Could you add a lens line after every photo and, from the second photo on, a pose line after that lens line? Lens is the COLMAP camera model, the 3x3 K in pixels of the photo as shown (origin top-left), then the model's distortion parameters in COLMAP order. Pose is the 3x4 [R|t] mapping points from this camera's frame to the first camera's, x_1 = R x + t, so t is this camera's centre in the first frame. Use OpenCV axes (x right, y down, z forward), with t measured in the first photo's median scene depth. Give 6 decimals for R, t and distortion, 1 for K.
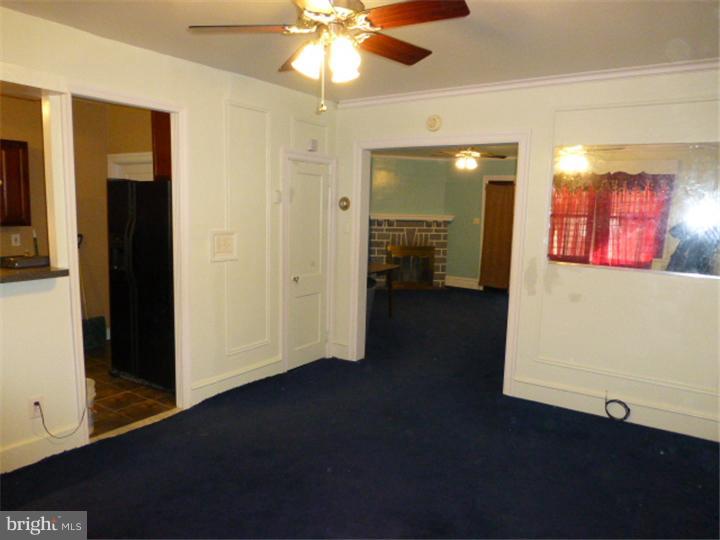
lens RADIAL K [[527.5, 0, 360.6], [0, 527.5, 273.7], [0, 0, 1]] dist [-0.023353, 0.002901]
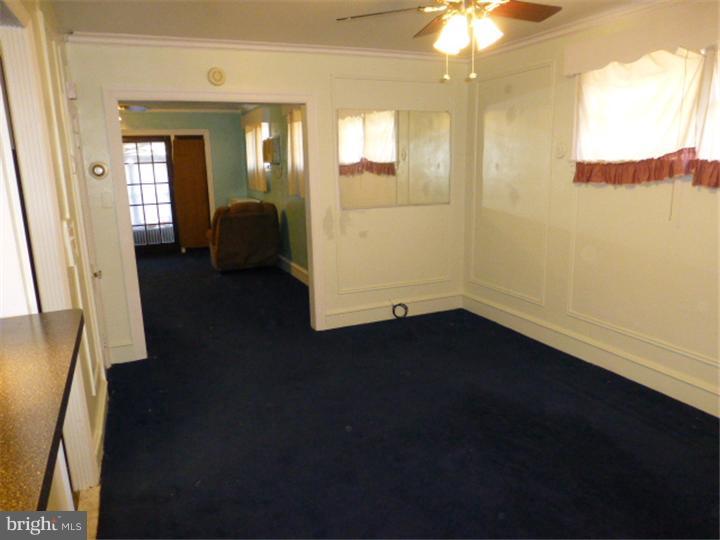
lens RADIAL K [[527.5, 0, 360.6], [0, 527.5, 273.7], [0, 0, 1]] dist [-0.023353, 0.002901]
pose [[0.527546, -0.225439, 0.819068, -0.982055], [0.141533, 0.973995, 0.176922, -0.131657], [-0.837654, 0.022591, 0.545734, 0.511594]]
